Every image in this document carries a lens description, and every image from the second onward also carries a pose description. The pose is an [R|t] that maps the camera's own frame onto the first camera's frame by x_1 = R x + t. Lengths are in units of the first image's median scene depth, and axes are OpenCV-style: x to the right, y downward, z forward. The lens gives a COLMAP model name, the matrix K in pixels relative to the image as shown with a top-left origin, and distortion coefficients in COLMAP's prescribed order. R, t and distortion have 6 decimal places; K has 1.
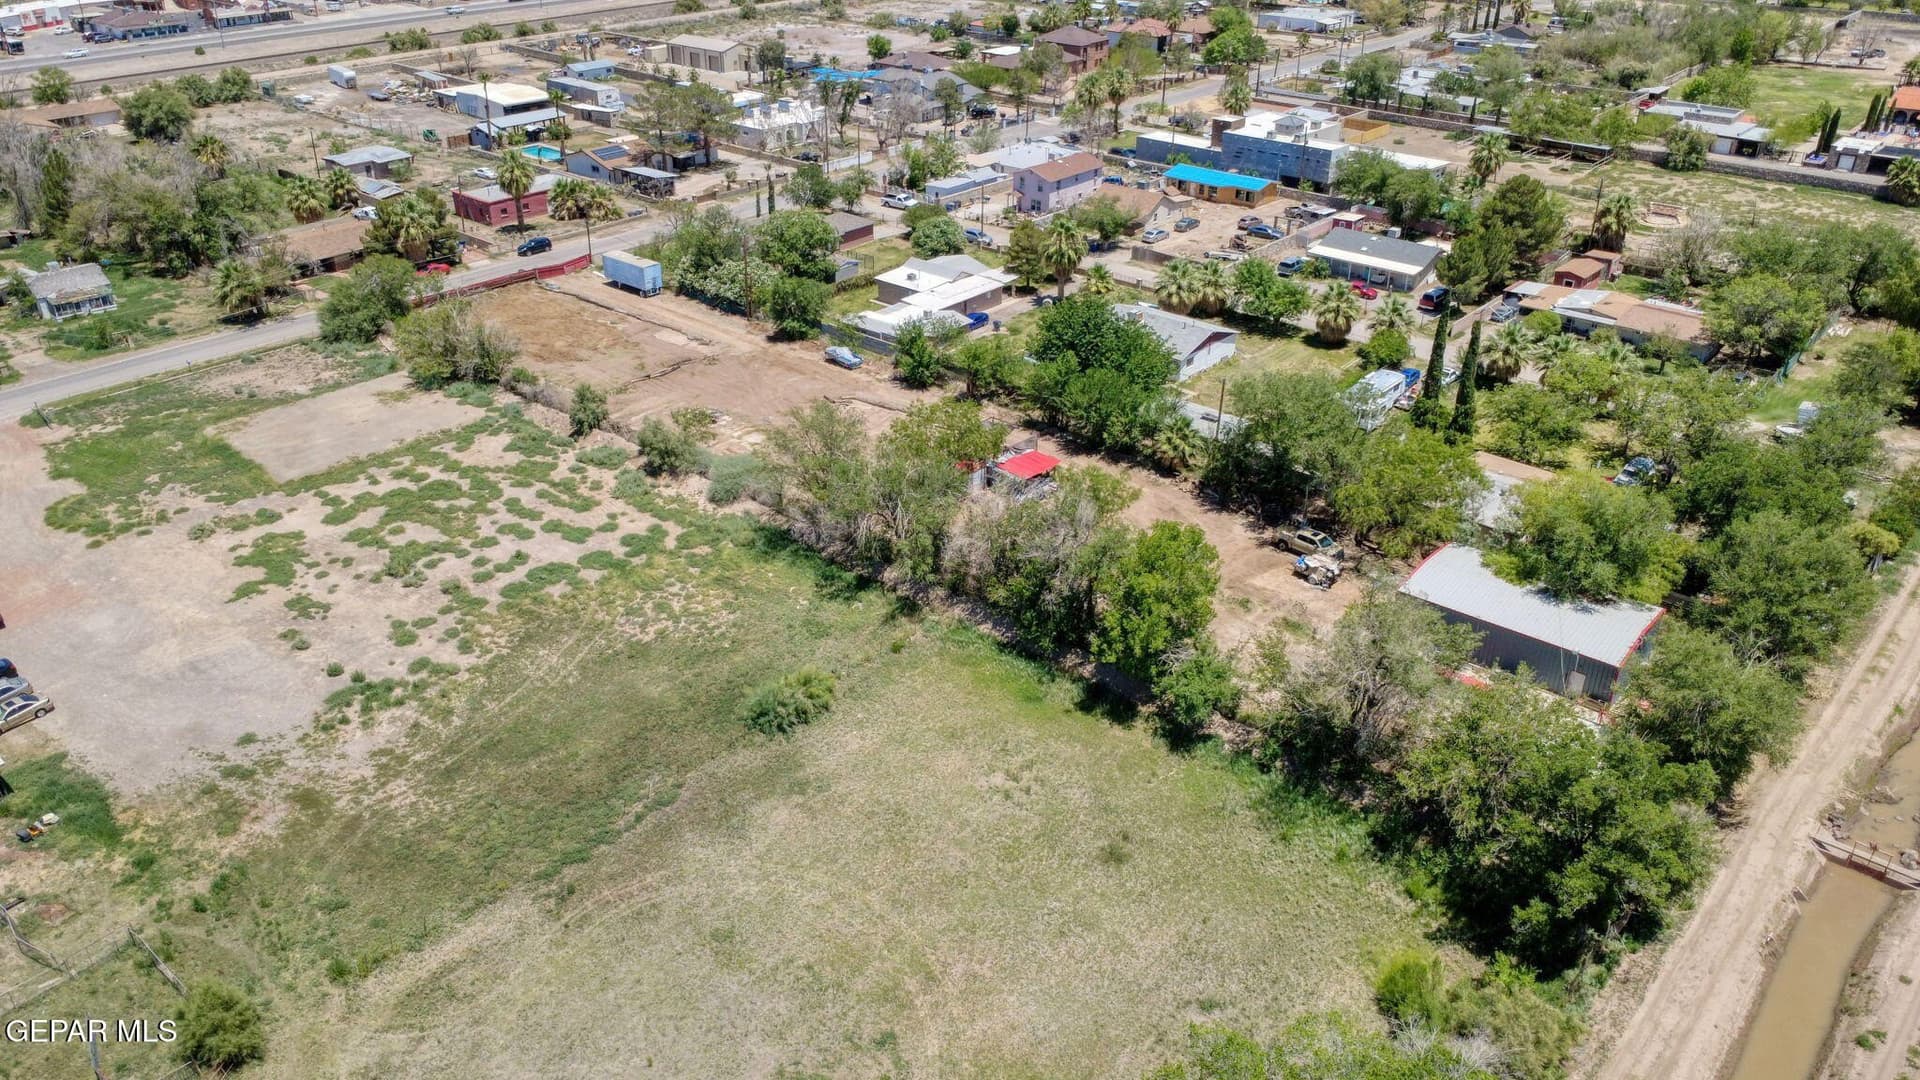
lens RADIAL K [[1400.0, 0, 960.0], [0, 1400.0, 540.0], [0, 0, 1]] dist [-0.000643, 0.001264]
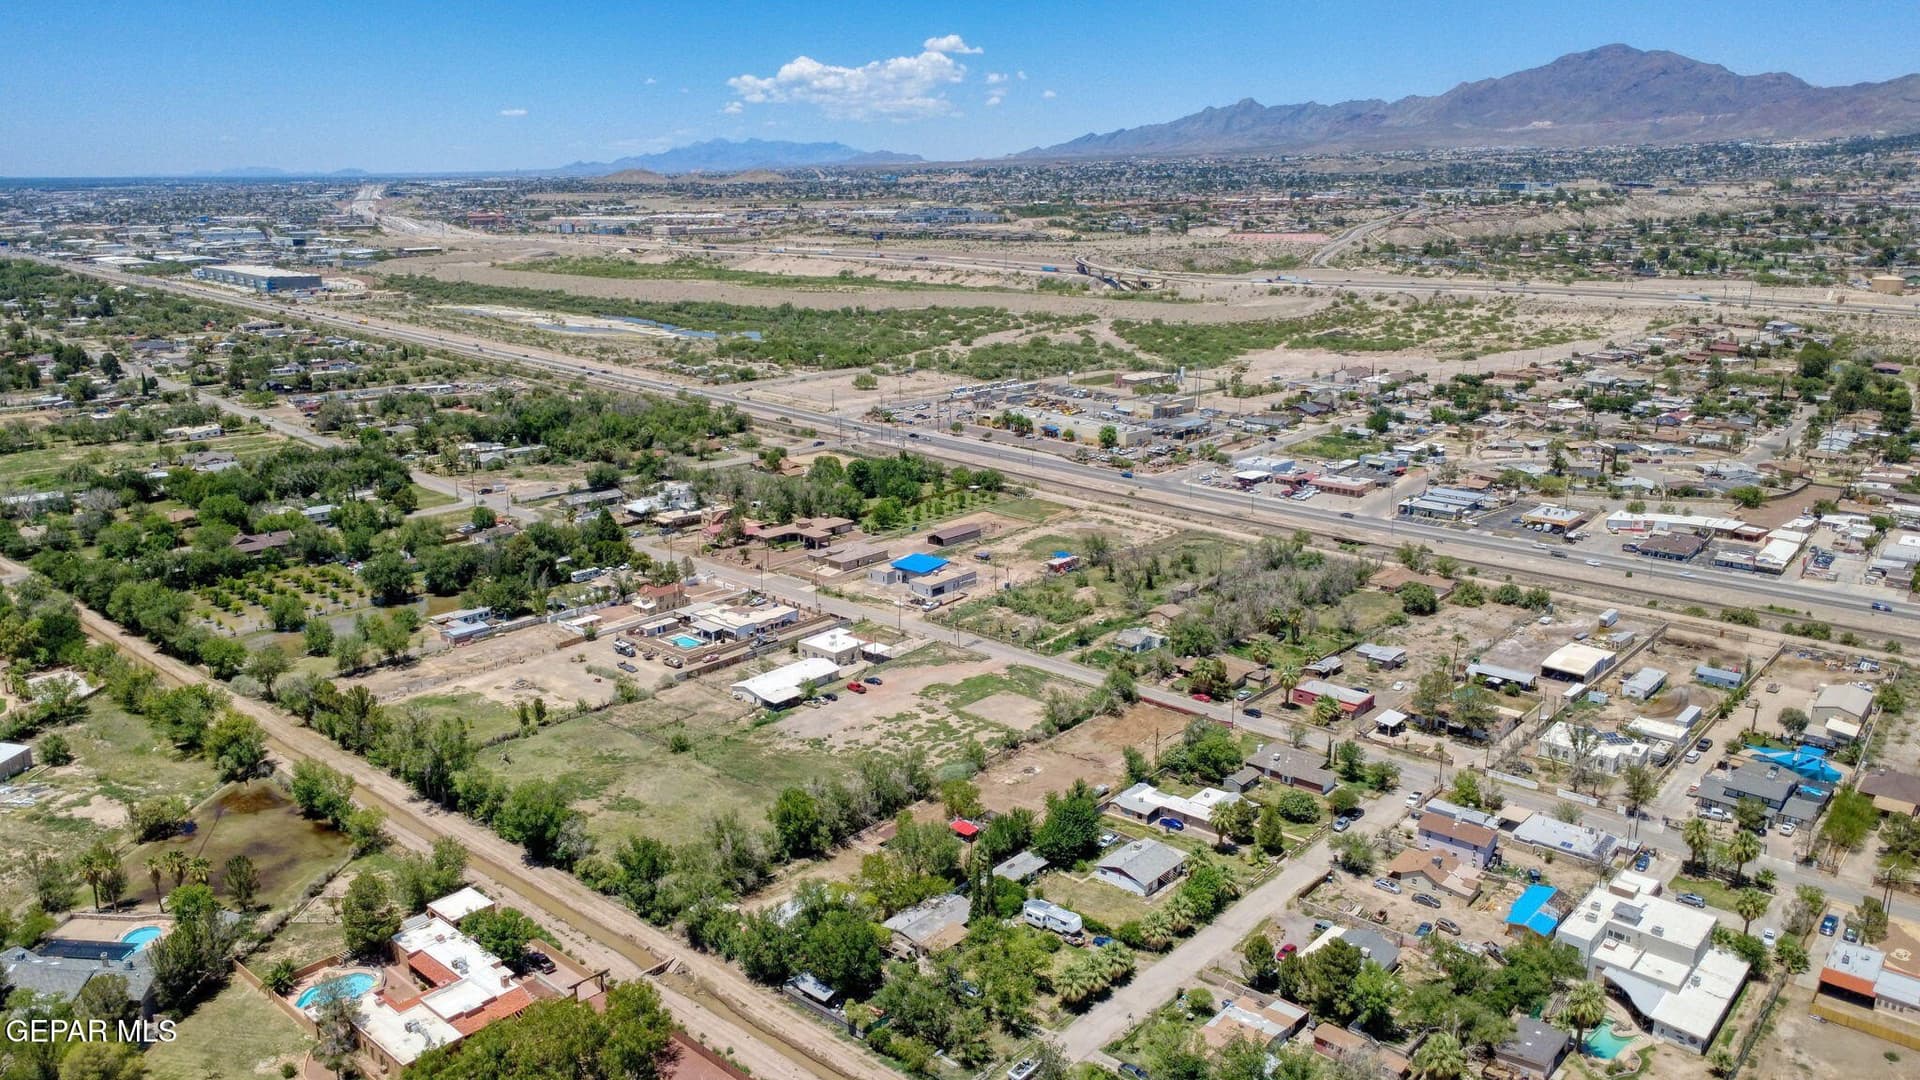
lens RADIAL K [[1400.0, 0, 960.0], [0, 1400.0, 540.0], [0, 0, 1]] dist [-0.000643, 0.001264]
pose [[0.010077, 0.253955, -0.967164, 1.614996], [-0.478513, 0.850502, 0.218337, -0.717671], [0.878023, 0.460600, 0.130092, 0.393335]]
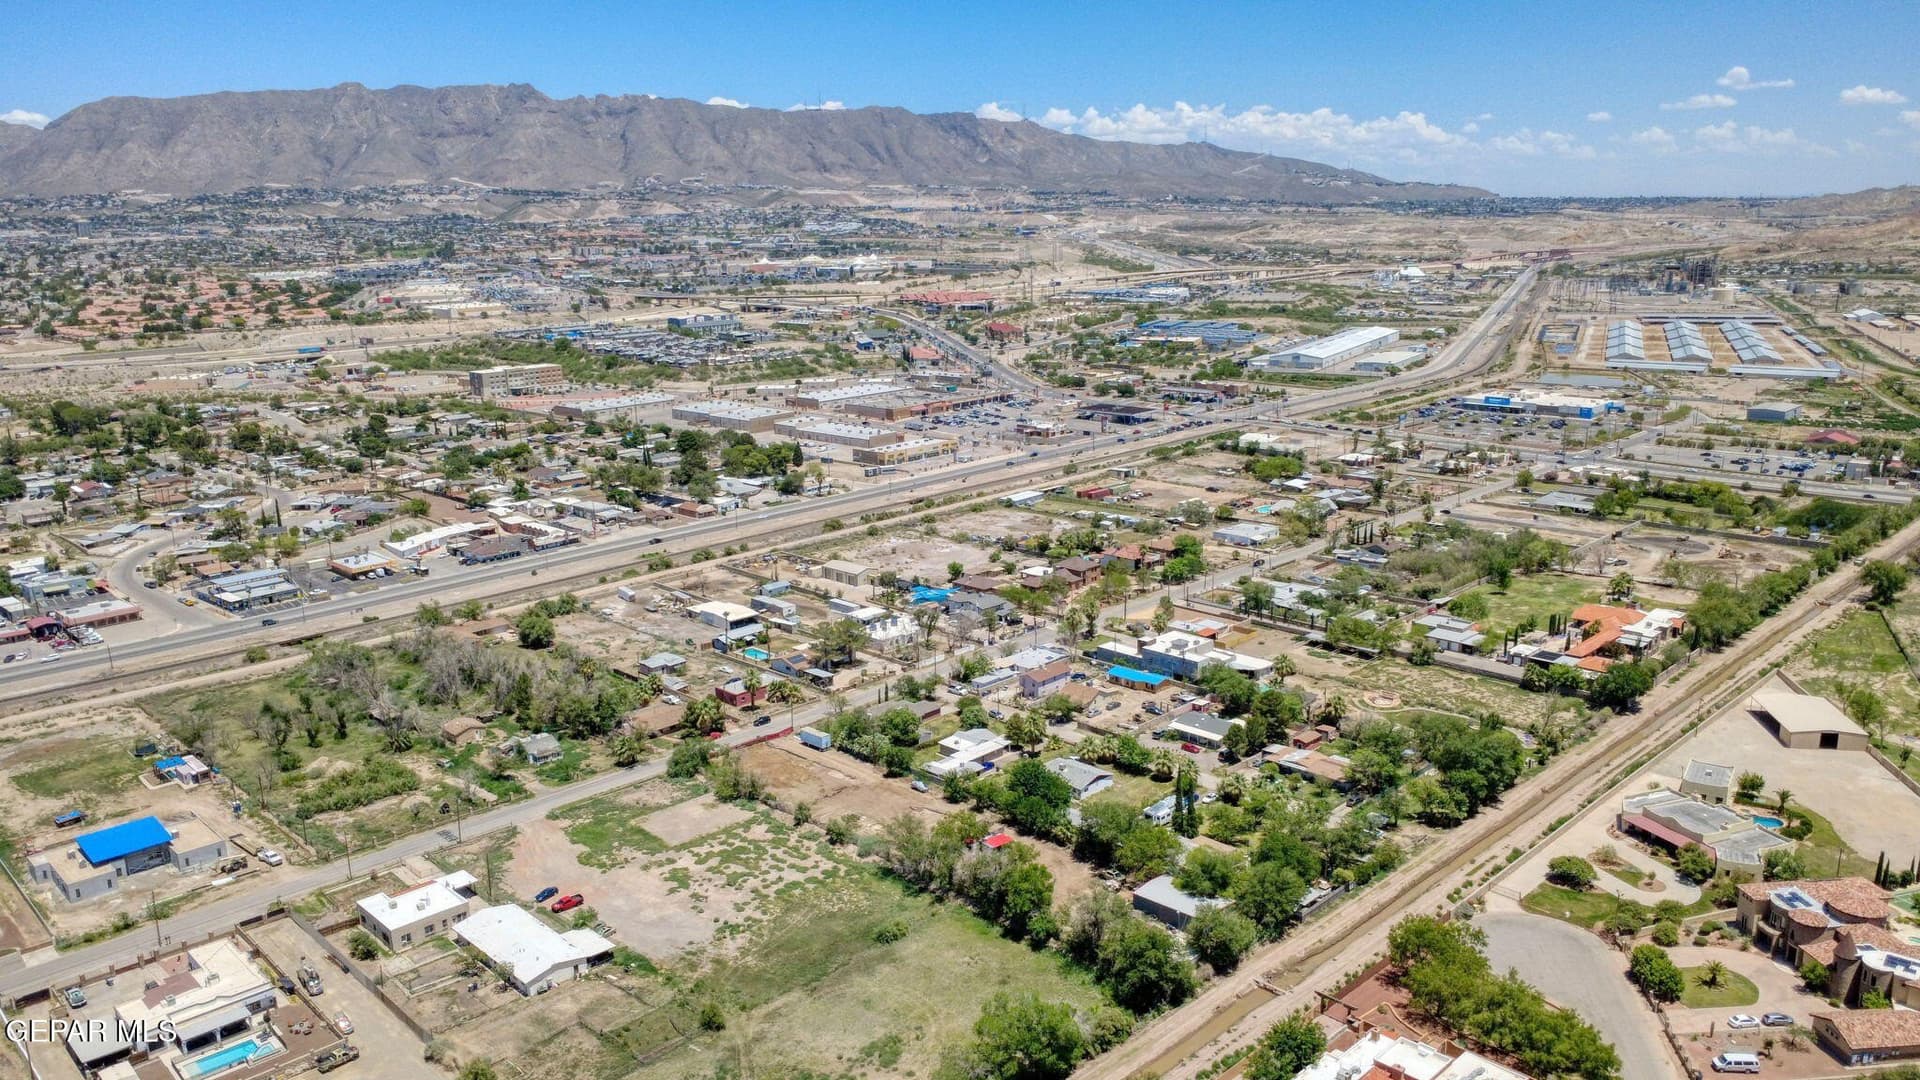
lens RADIAL K [[1400.0, 0, 960.0], [0, 1400.0, 540.0], [0, 0, 1]] dist [-0.000643, 0.001264]
pose [[0.997197, -0.009245, -0.074248, 0.125356], [-0.010363, 0.965709, -0.259420, 0.050642], [0.074100, 0.259463, 0.962906, -1.022661]]
